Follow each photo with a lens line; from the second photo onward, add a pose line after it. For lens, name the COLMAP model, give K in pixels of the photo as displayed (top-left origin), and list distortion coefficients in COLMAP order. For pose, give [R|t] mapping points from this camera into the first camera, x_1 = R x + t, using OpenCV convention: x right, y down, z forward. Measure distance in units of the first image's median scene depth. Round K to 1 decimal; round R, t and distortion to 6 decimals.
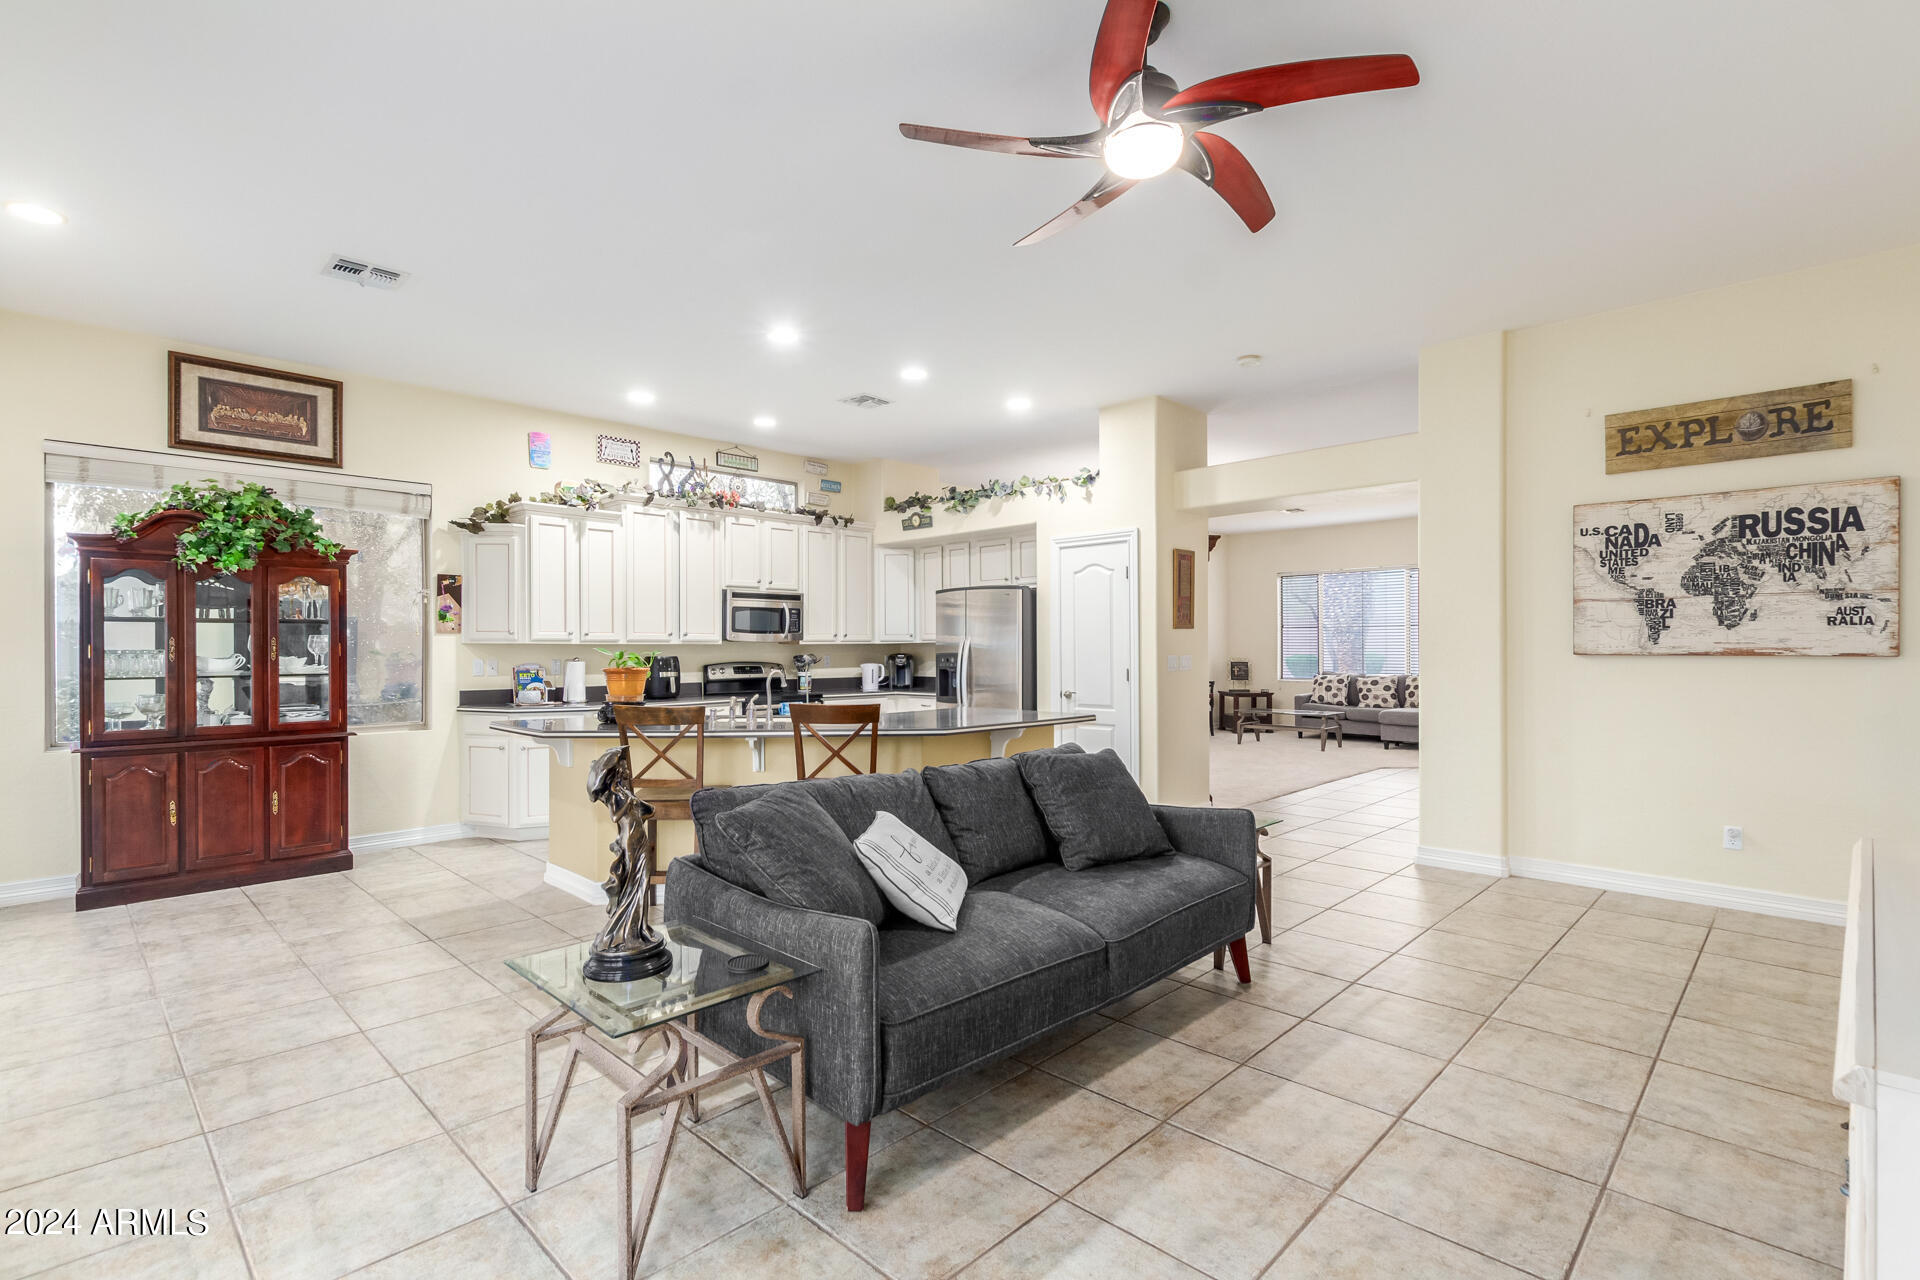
lens RADIAL K [[898.7, 0, 958.8], [0, 898.7, 650.0], [0, 0, 1]] dist [0.014810, -0.006796]
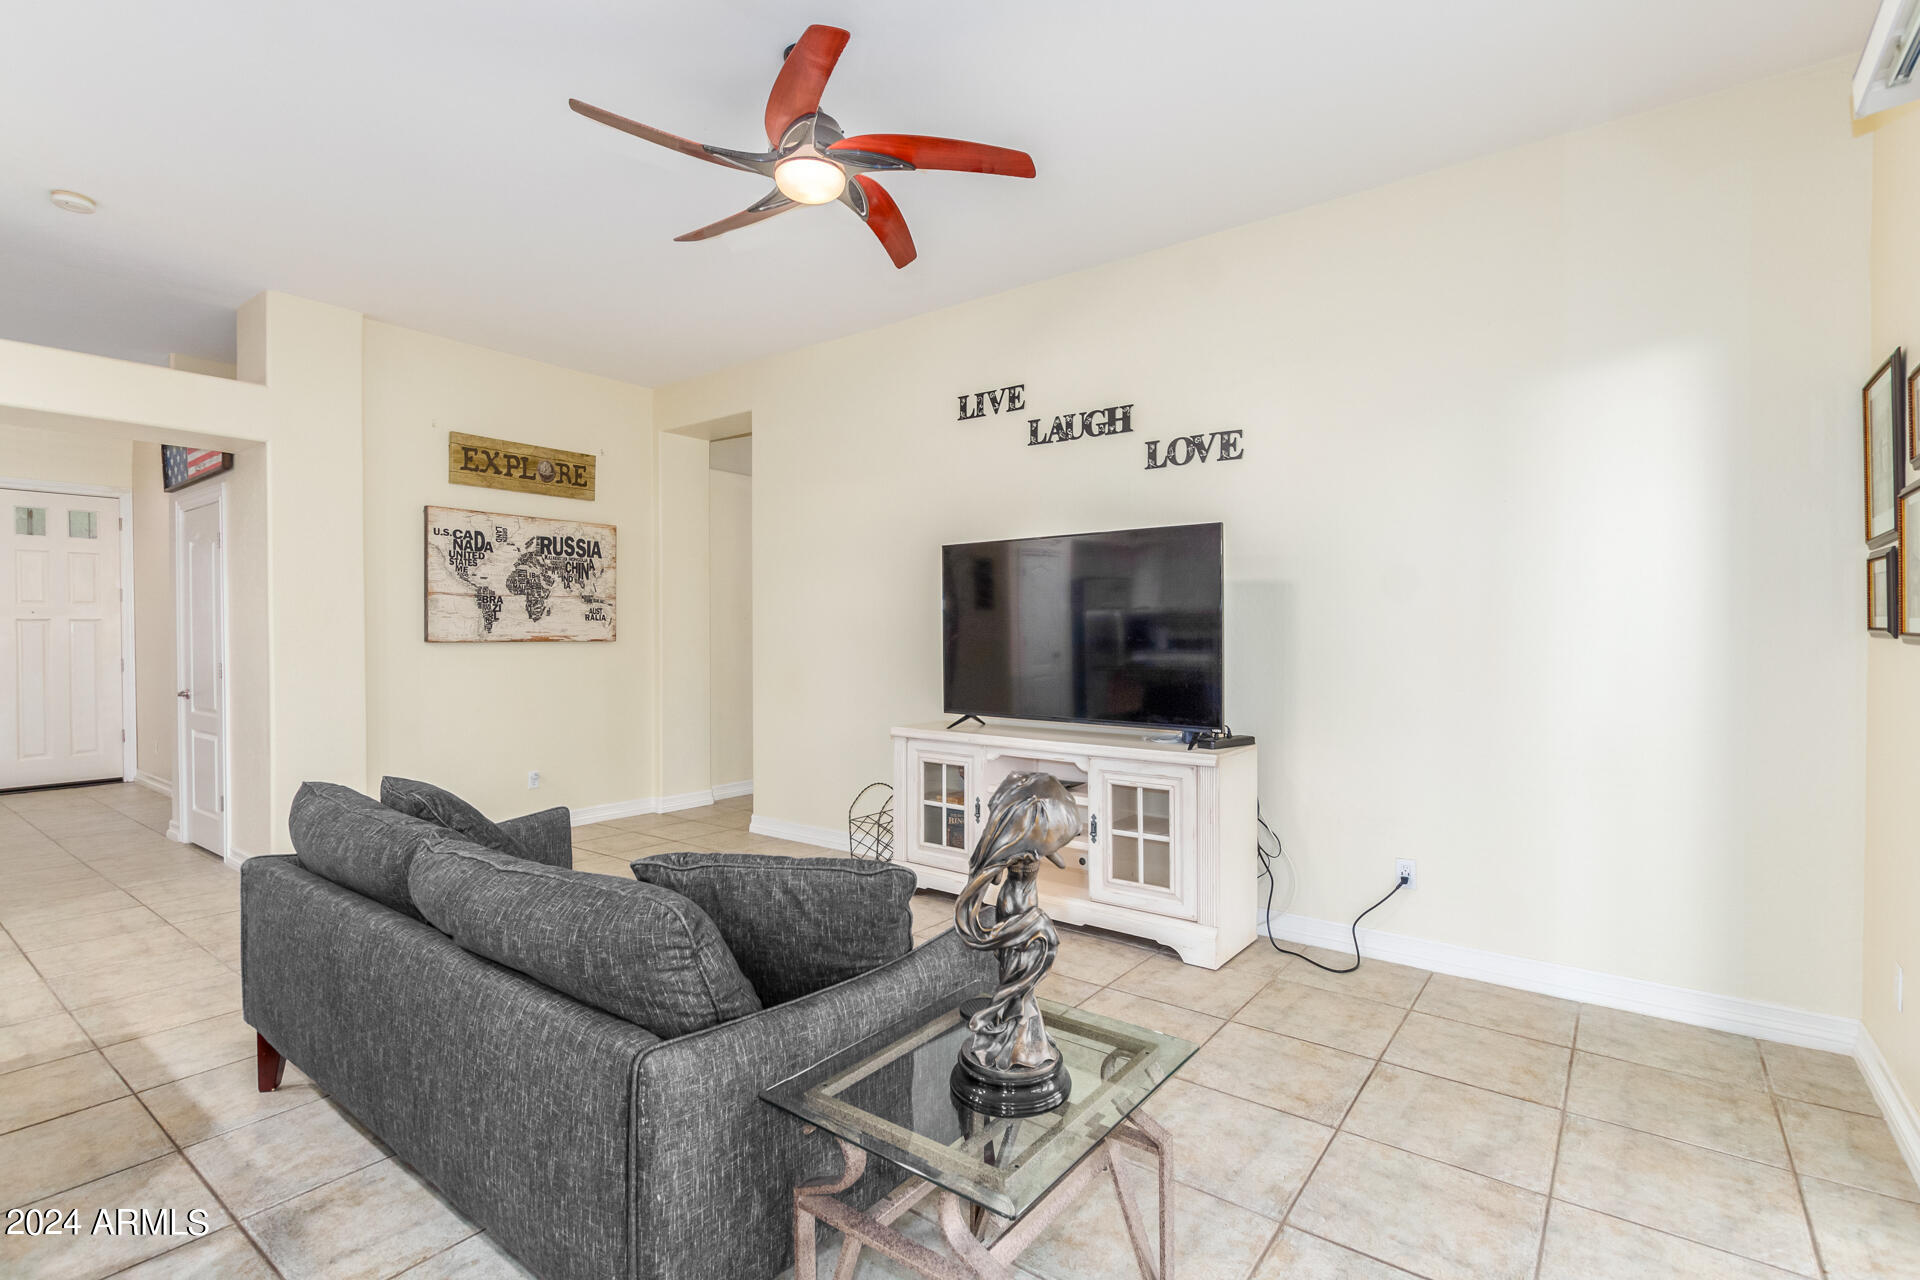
lens RADIAL K [[898.7, 0, 959.0], [0, 898.7, 634.2], [0, 0, 1]] dist [0.014810, -0.006796]
pose [[-0.126955, 0.001977, 0.991907, -0.382623], [0.005256, 0.999985, -0.001320, -0.000029], [-0.991895, 0.005046, -0.126963, 0.403415]]
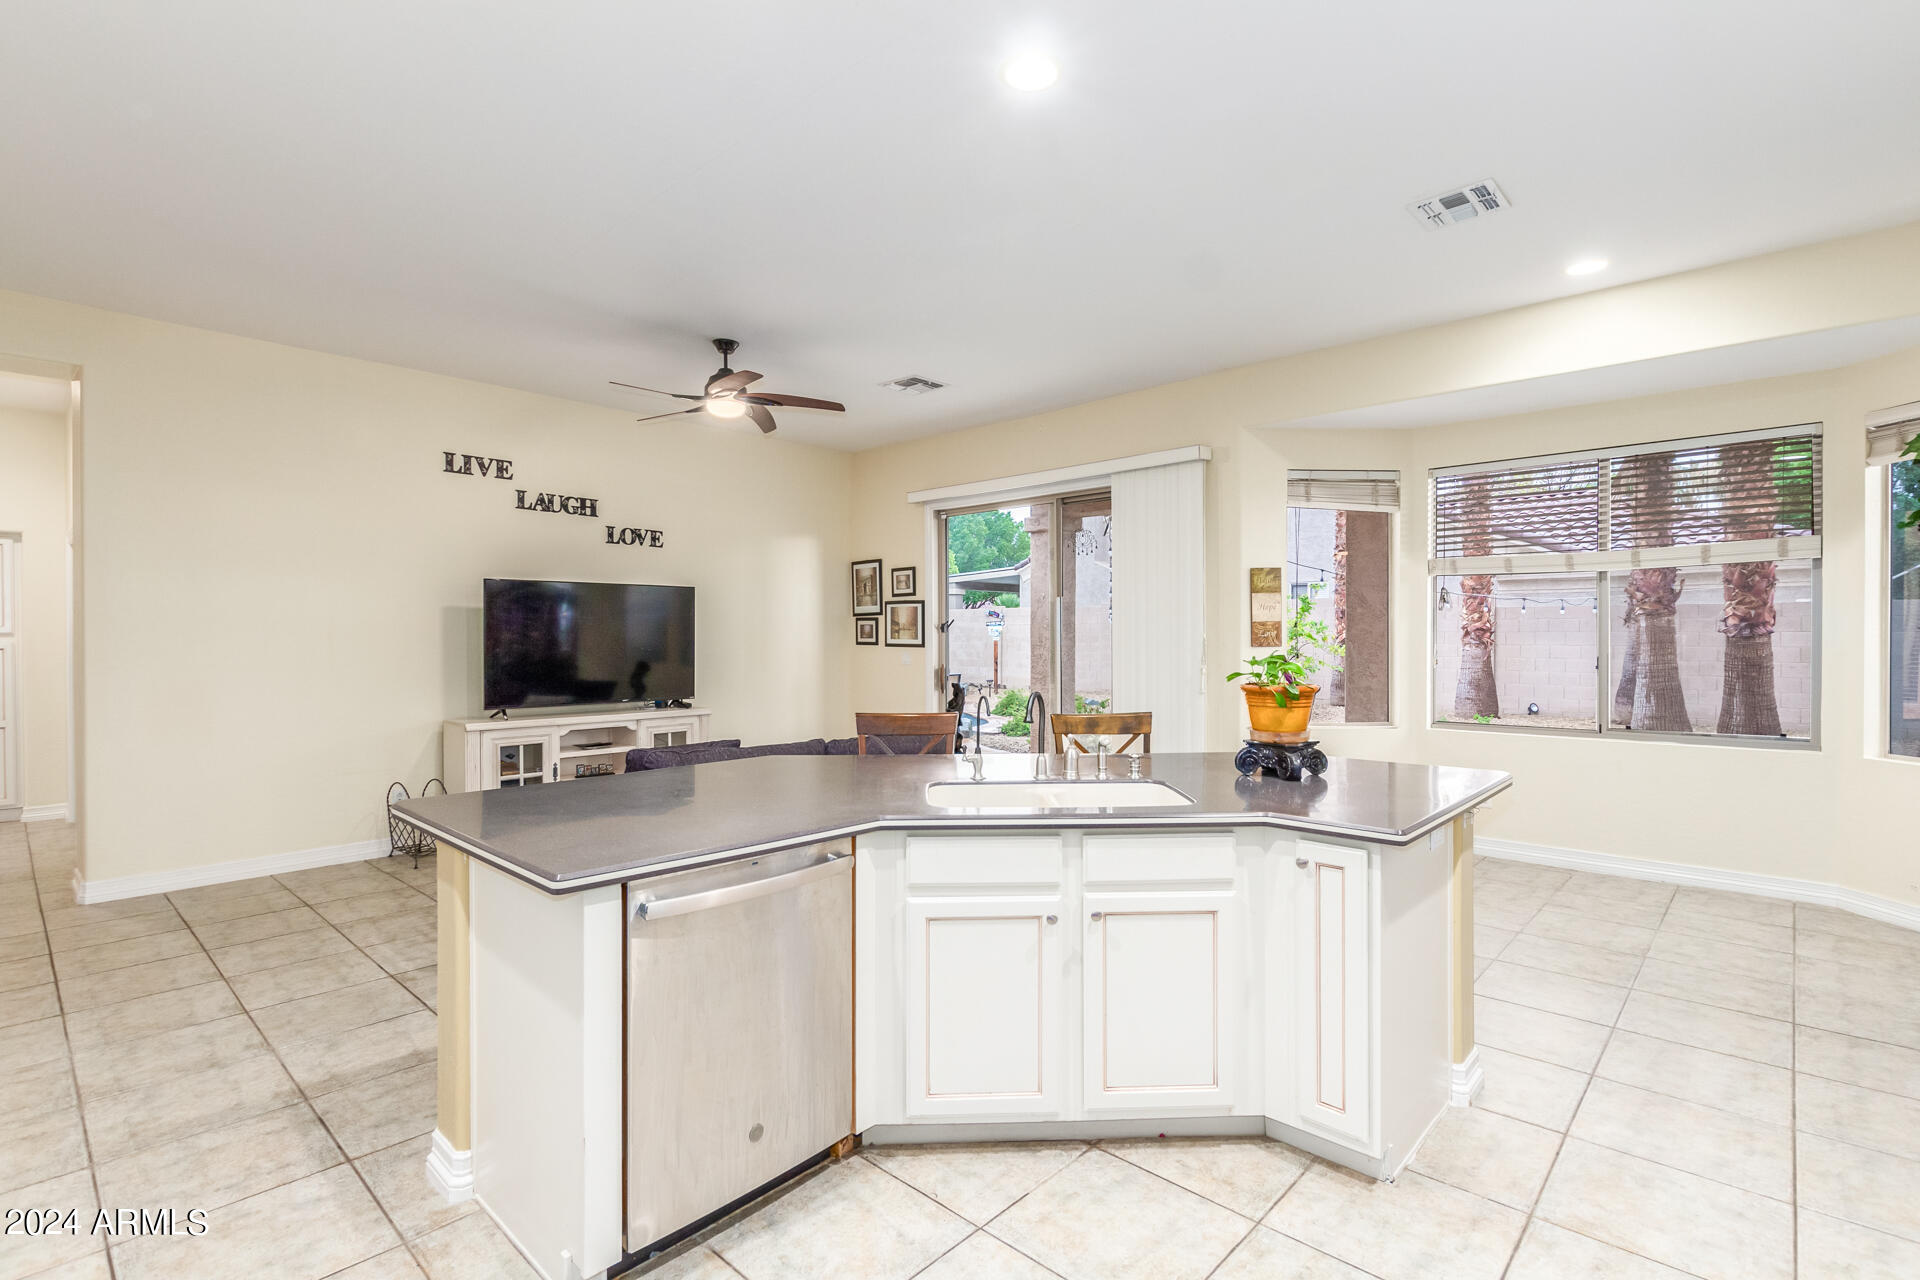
lens RADIAL K [[898.7, 0, 946.7], [0, 898.7, 635.5], [0, 0, 1]] dist [0.014810, -0.006796]
pose [[-0.999732, 0.007077, -0.022048, -0.106153], [0.007054, 0.999974, 0.001138, -0.012230], [0.022055, 0.000982, -0.999756, 1.280226]]
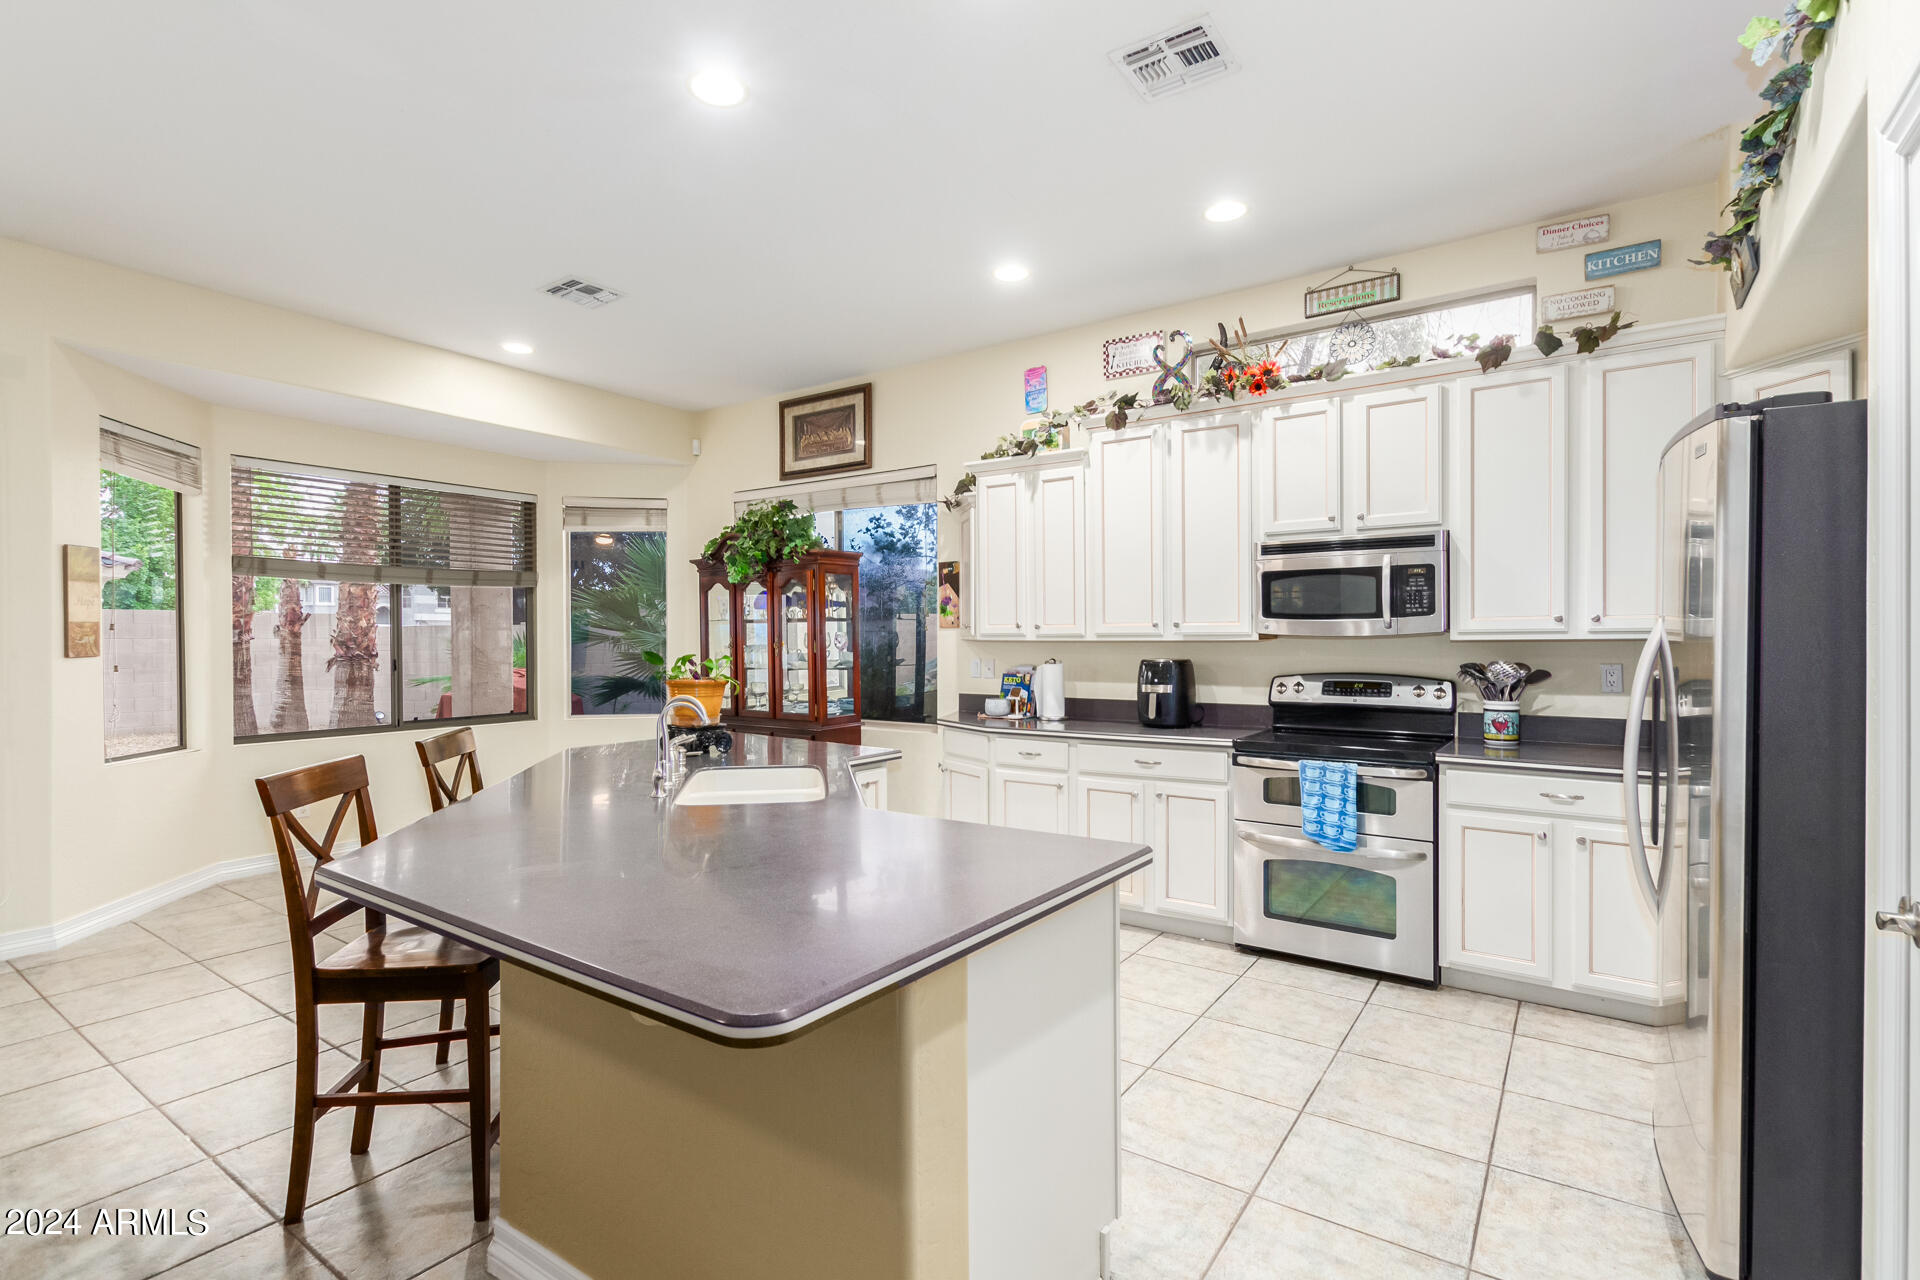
lens RADIAL K [[898.7, 0, 970.4], [0, 898.7, 635.5], [0, 0, 1]] dist [0.014810, -0.006796]
pose [[0.169103, 0.002096, -0.985596, 0.311604], [0.003214, 0.999991, 0.002678, -0.013569], [0.985593, -0.003620, 0.169095, 0.876724]]
